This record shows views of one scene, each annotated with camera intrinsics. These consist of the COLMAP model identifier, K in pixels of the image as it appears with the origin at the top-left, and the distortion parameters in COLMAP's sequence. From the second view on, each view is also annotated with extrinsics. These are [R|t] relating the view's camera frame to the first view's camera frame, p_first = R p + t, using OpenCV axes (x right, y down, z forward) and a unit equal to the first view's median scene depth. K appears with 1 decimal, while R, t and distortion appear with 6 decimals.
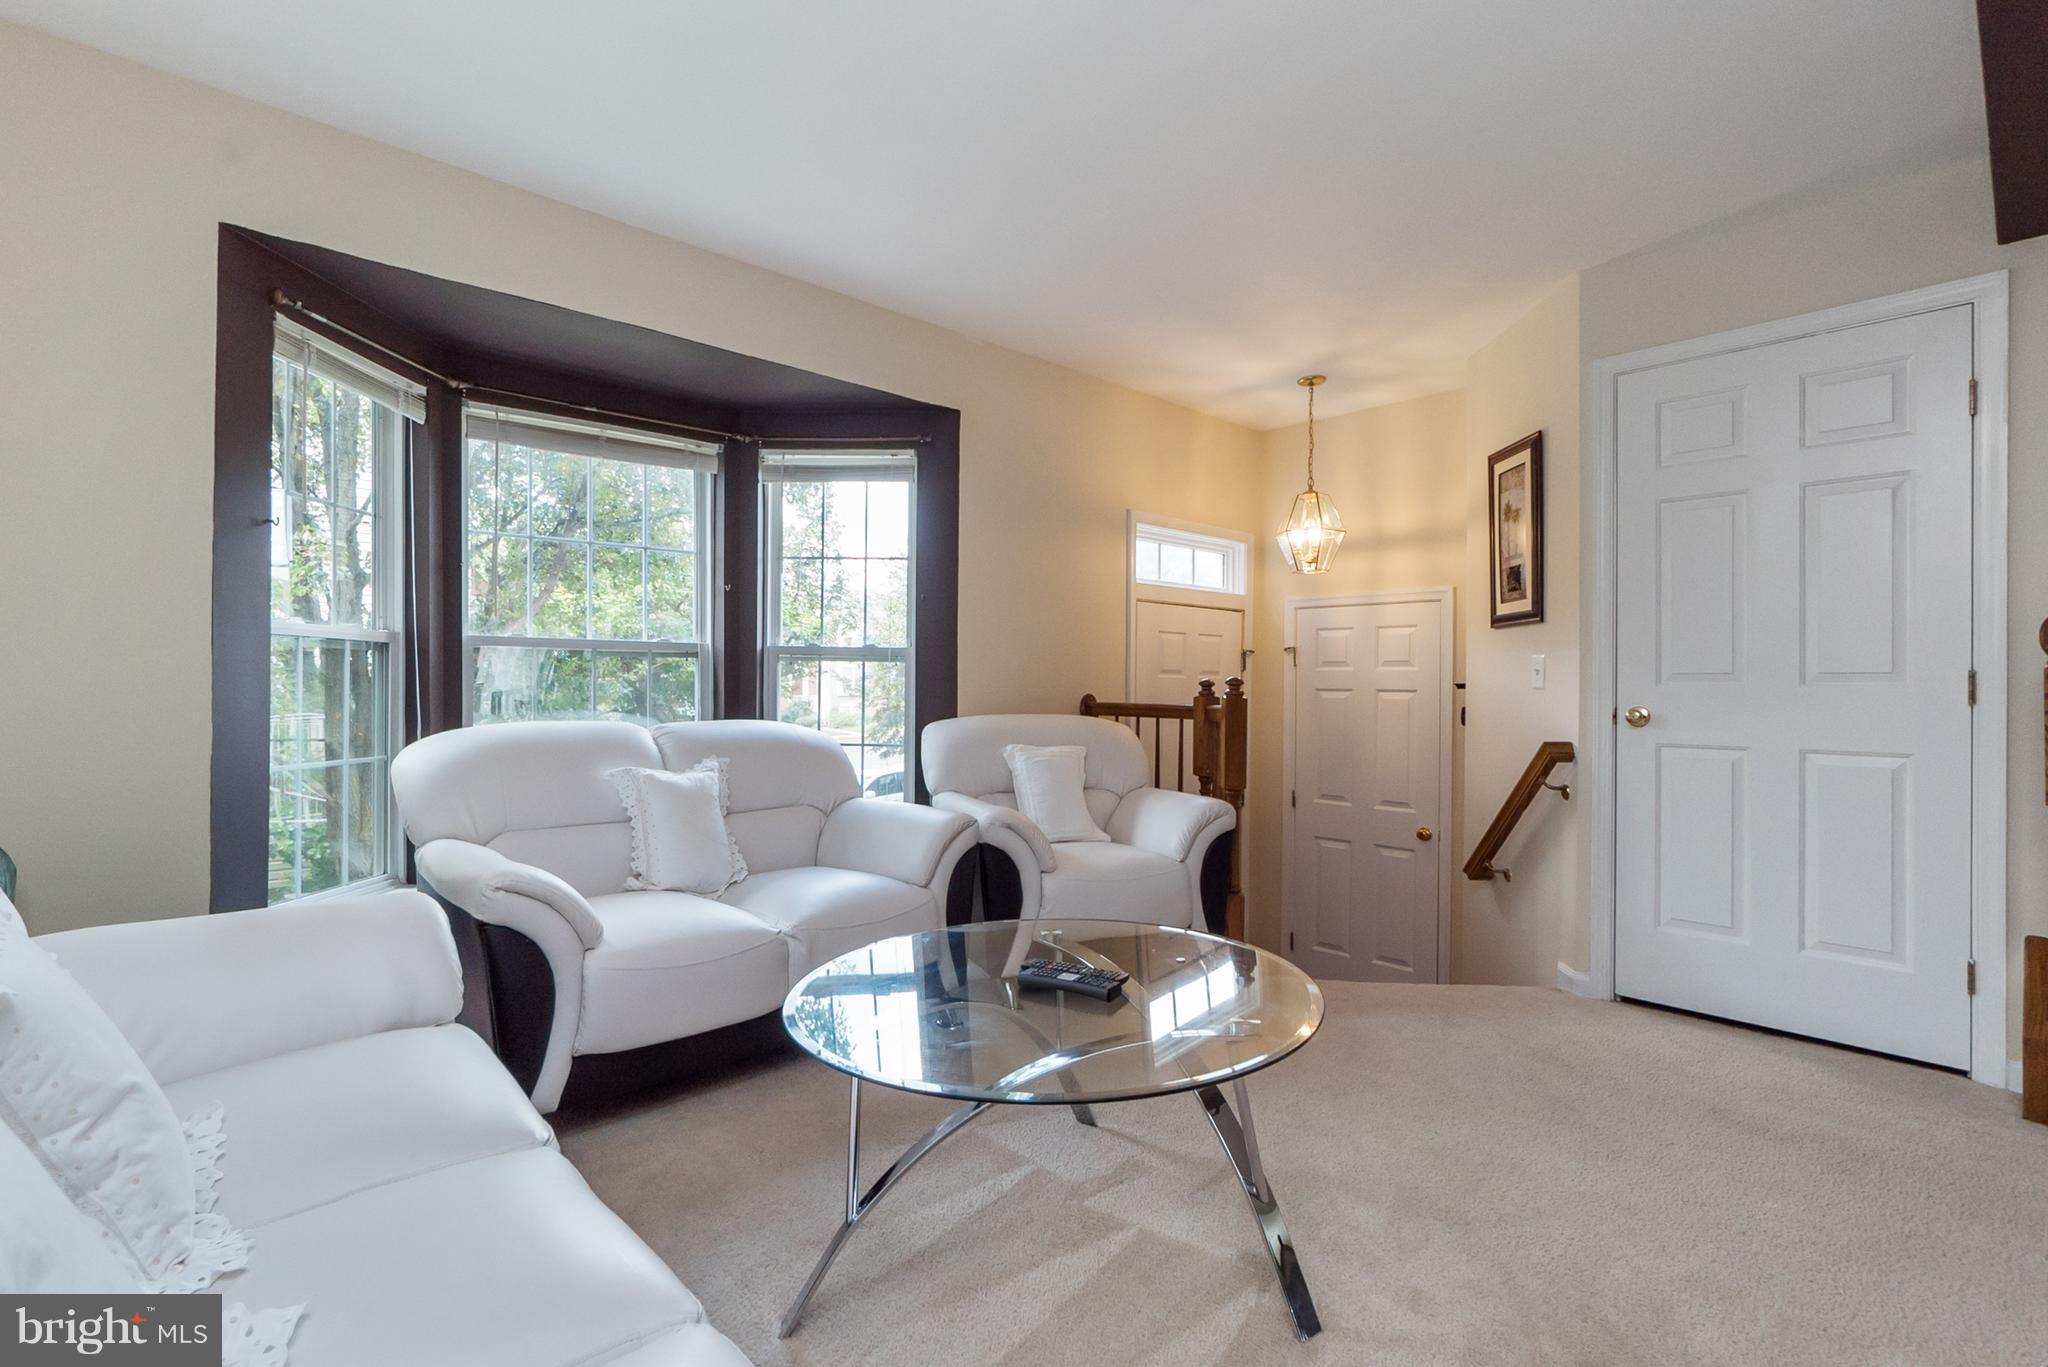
lens RADIAL K [[958.1, 0, 988.1], [0, 958.1, 698.9], [0, 0, 1]] dist [-0.001393, 0.000223]
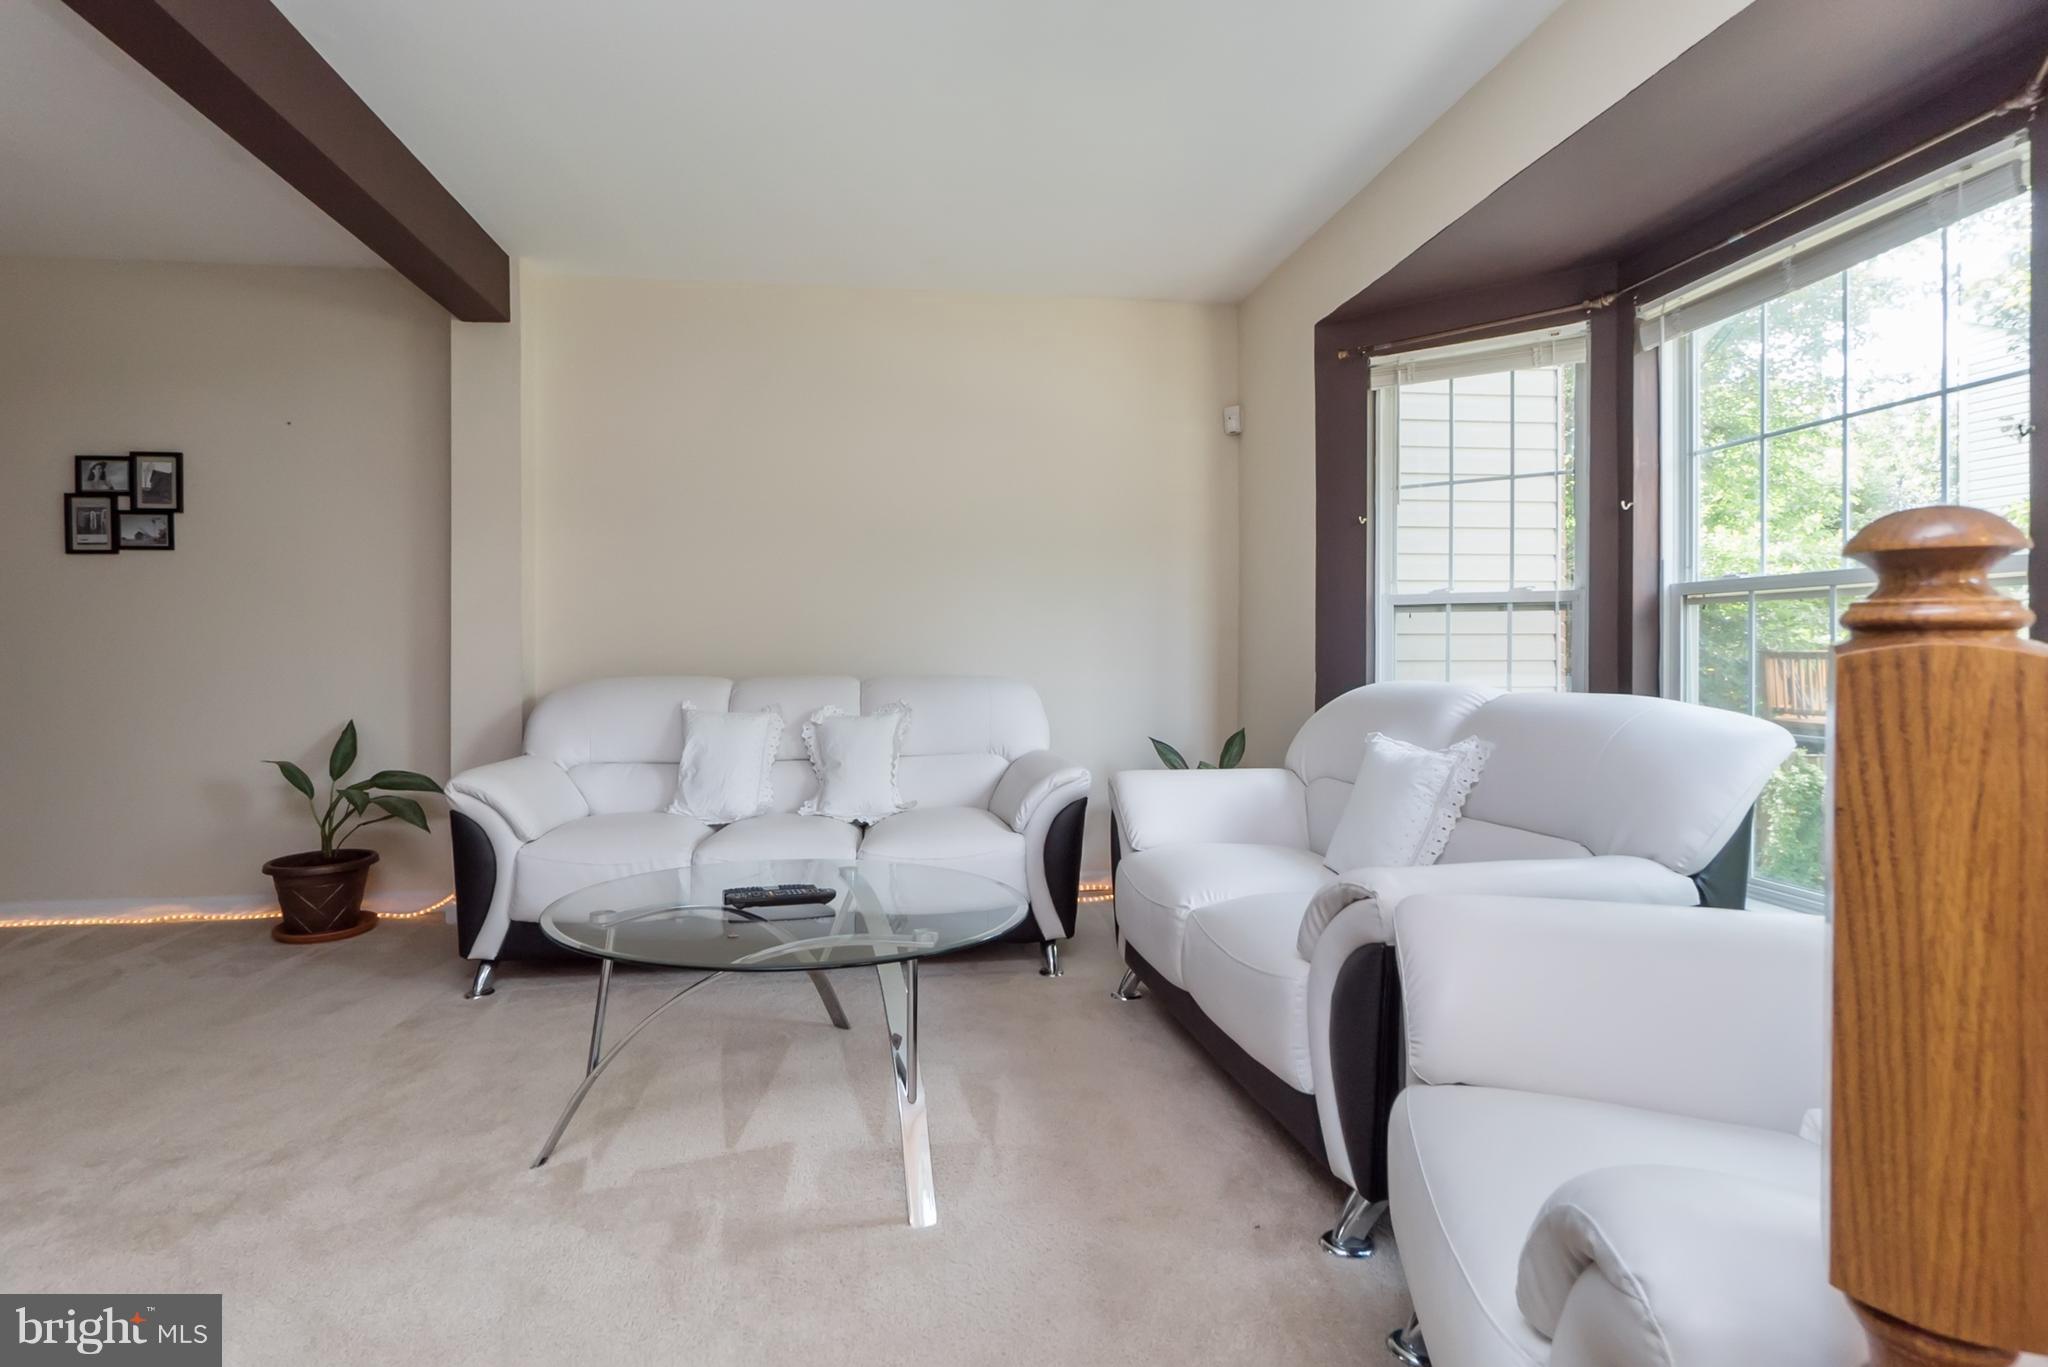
lens RADIAL K [[958.1, 0, 1006.2], [0, 958.1, 647.6], [0, 0, 1]] dist [-0.001393, 0.000223]
pose [[-0.557362, -0.008259, -0.830228, 0.399091], [-0.016606, 0.999861, 0.001202, -0.002261], [0.830103, 0.014457, -0.557422, 0.862711]]
